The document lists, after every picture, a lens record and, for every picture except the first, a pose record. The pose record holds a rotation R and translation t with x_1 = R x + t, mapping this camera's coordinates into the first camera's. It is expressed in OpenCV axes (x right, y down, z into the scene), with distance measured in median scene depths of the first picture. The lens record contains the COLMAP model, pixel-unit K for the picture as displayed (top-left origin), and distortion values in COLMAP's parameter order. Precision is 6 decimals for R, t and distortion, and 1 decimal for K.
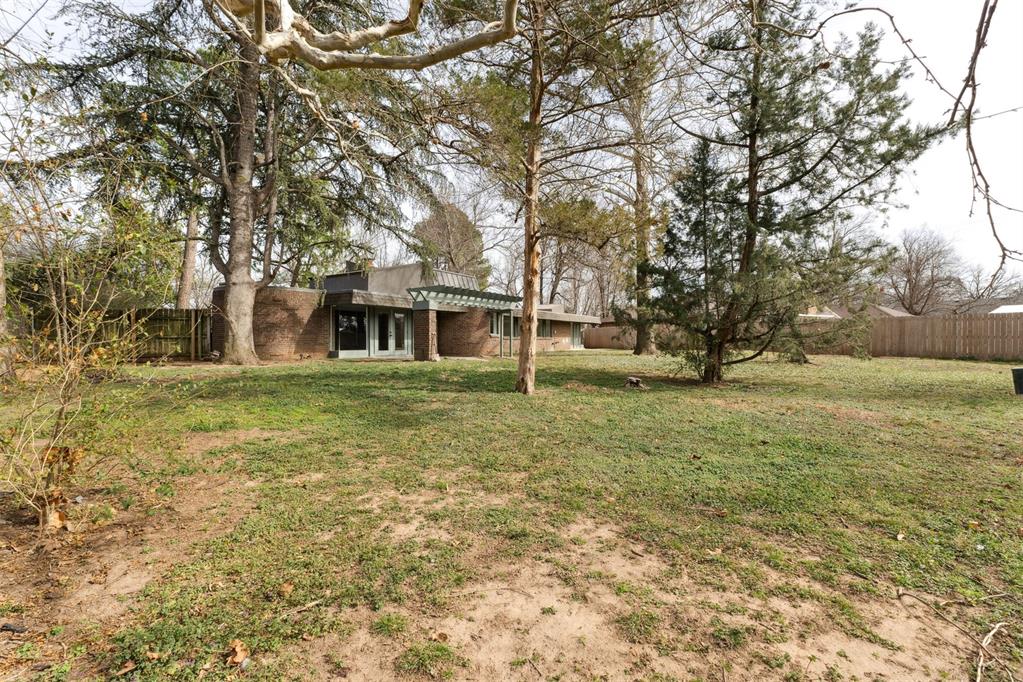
lens RADIAL K [[437.8, 0, 509.8], [0, 437.8, 340.2], [0, 0, 1]] dist [0.002812, 0.002335]
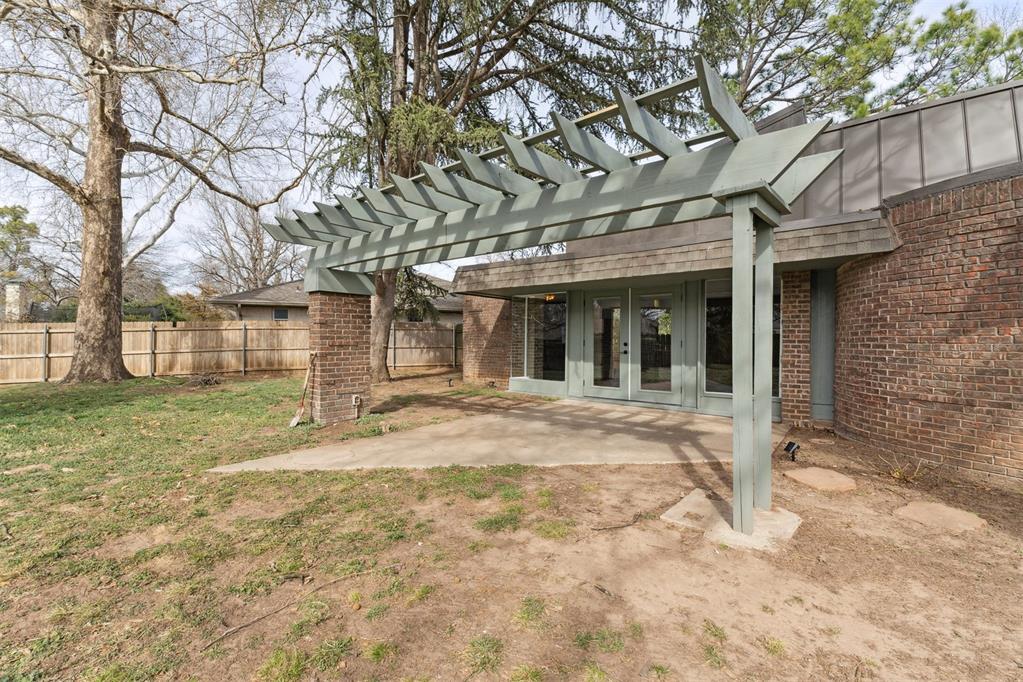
lens RADIAL K [[437.8, 0, 507.8], [0, 437.8, 339.3], [0, 0, 1]] dist [0.002812, 0.002335]
pose [[-0.093468, -0.002231, -0.995620, 0.169058], [-0.006226, 0.999979, -0.001657, -0.024966], [0.995603, 0.006043, -0.093480, 1.055856]]
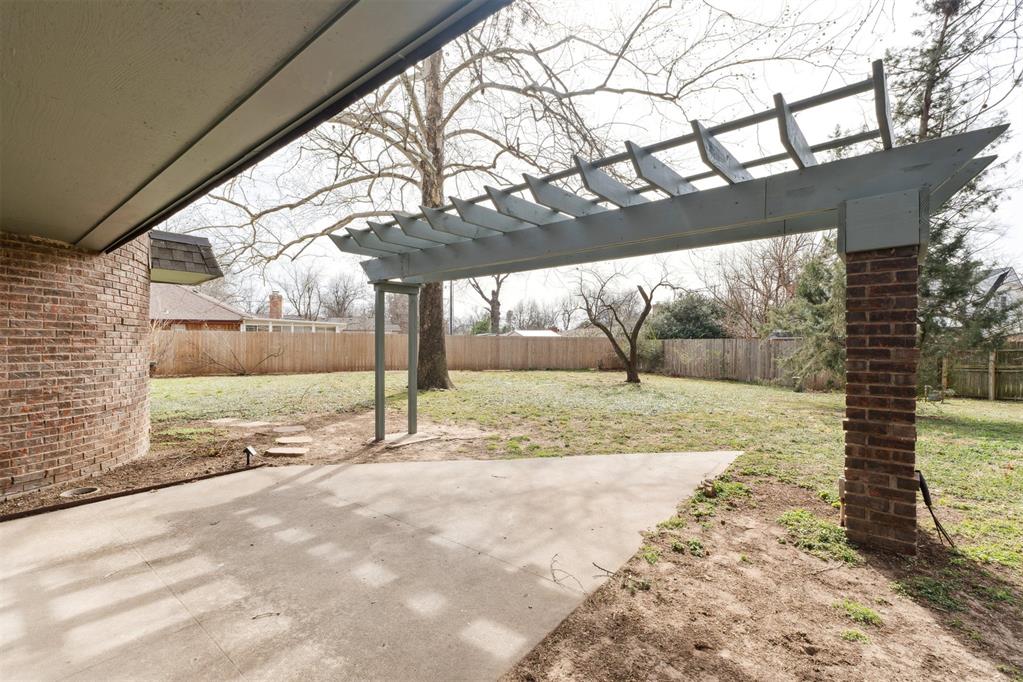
lens RADIAL K [[437.8, 0, 509.6], [0, 437.8, 350.1], [0, 0, 1]] dist [0.002812, 0.002335]
pose [[0.101458, -0.009381, 0.994796, -0.350298], [0.000856, 0.999956, 0.009342, -0.028510], [-0.994839, -0.000097, 0.101462, 1.010169]]
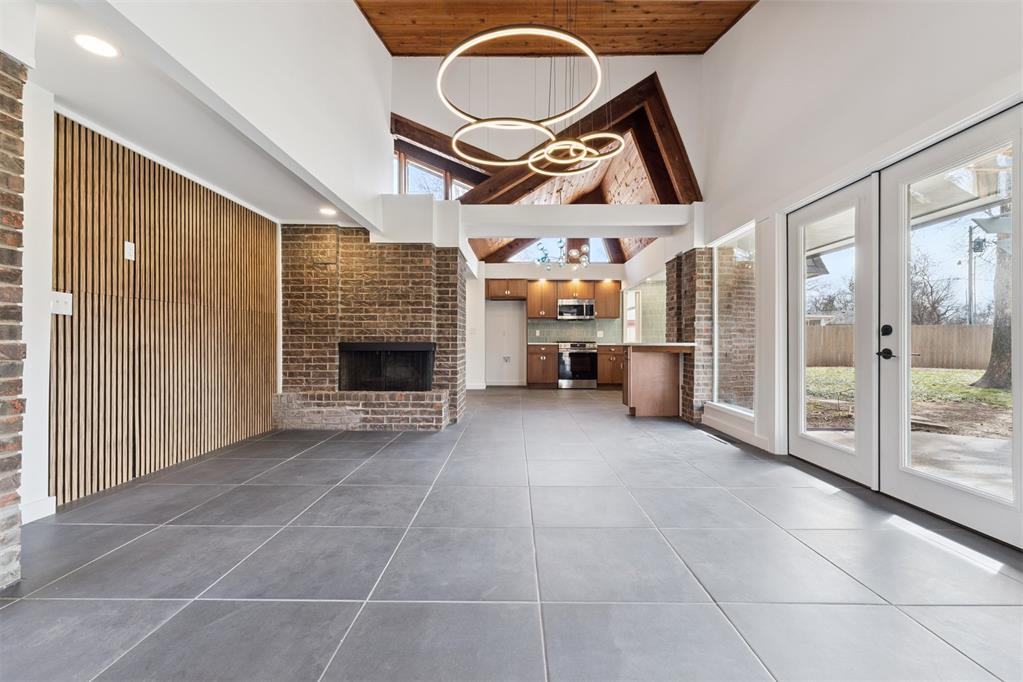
lens RADIAL K [[437.8, 0, 511.1], [0, 437.8, 342.7], [0, 0, 1]] dist [0.002812, 0.002335]
pose [[0.847848, 0.003430, 0.530228, -0.510302], [-0.003378, 0.999994, -0.001069, -0.016272], [-0.530229, -0.000885, 0.847854, 1.078348]]
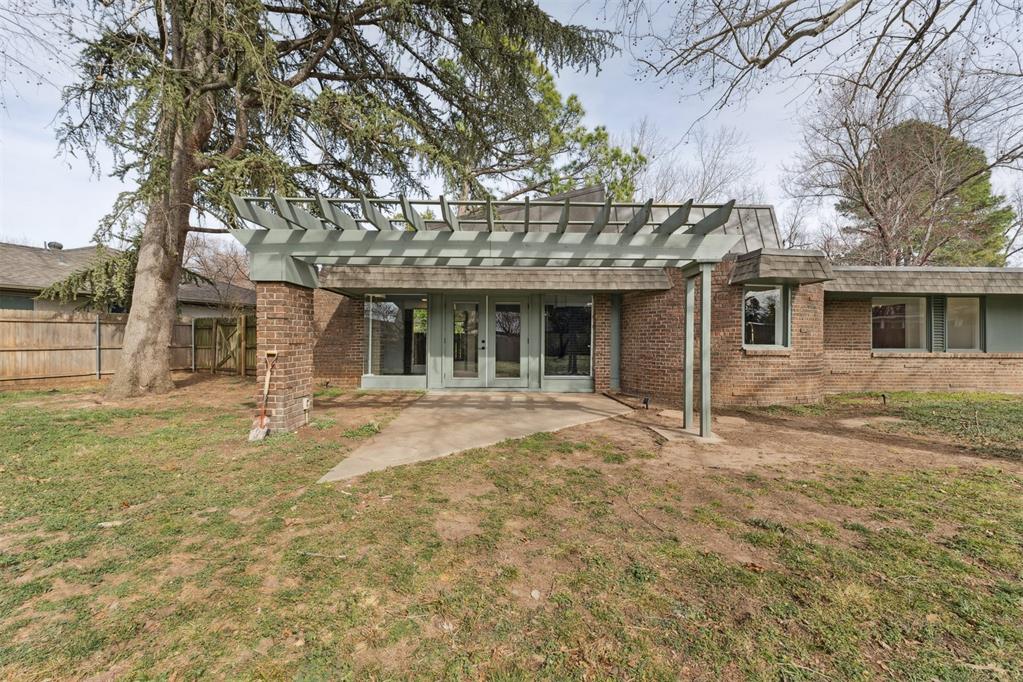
lens RADIAL K [[437.8, 0, 506.5], [0, 437.8, 340.4], [0, 0, 1]] dist [0.002812, 0.002335]
pose [[0.573745, 0.003758, -0.819026, 0.173935], [-0.005504, 0.999985, 0.000732, -0.023278], [0.819016, 0.004088, 0.573756, 0.836113]]
